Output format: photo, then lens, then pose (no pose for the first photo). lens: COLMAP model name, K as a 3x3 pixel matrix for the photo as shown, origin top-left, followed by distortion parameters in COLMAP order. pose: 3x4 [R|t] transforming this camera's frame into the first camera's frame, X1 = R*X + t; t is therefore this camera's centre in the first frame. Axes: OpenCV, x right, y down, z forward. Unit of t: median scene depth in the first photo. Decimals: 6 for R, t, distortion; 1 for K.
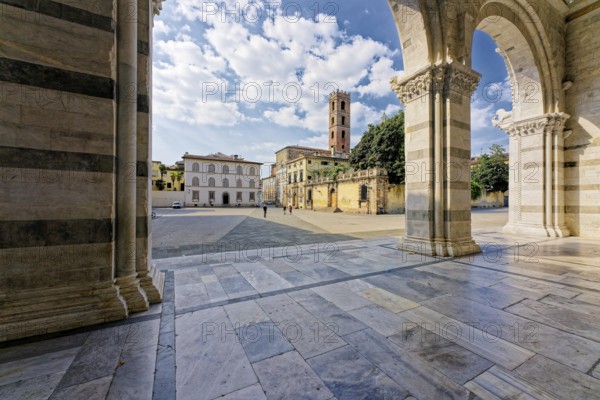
lens RADIAL K [[238.9, 0, 301.2], [0, 238.9, 203.3], [0, 0, 1]] dist [0.002602, 0.000098]
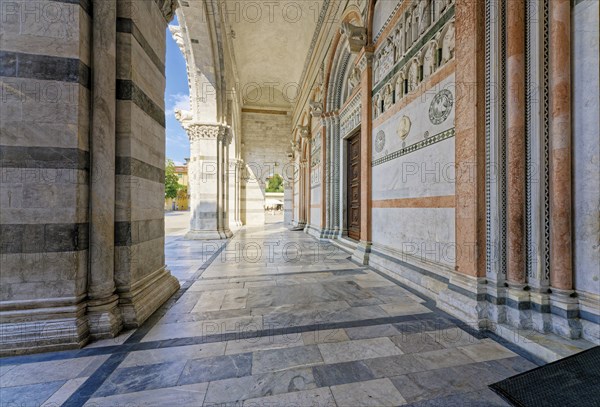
lens RADIAL K [[239.0, 0, 302.1], [0, 239.0, 206.0], [0, 0, 1]] dist [-0.000577, -0.000011]
pose [[0.313455, 0.008344, 0.949566, -0.809318], [-0.001590, 0.999965, -0.008262, 0.002433], [-0.949602, 0.001080, 0.313457, -0.054523]]
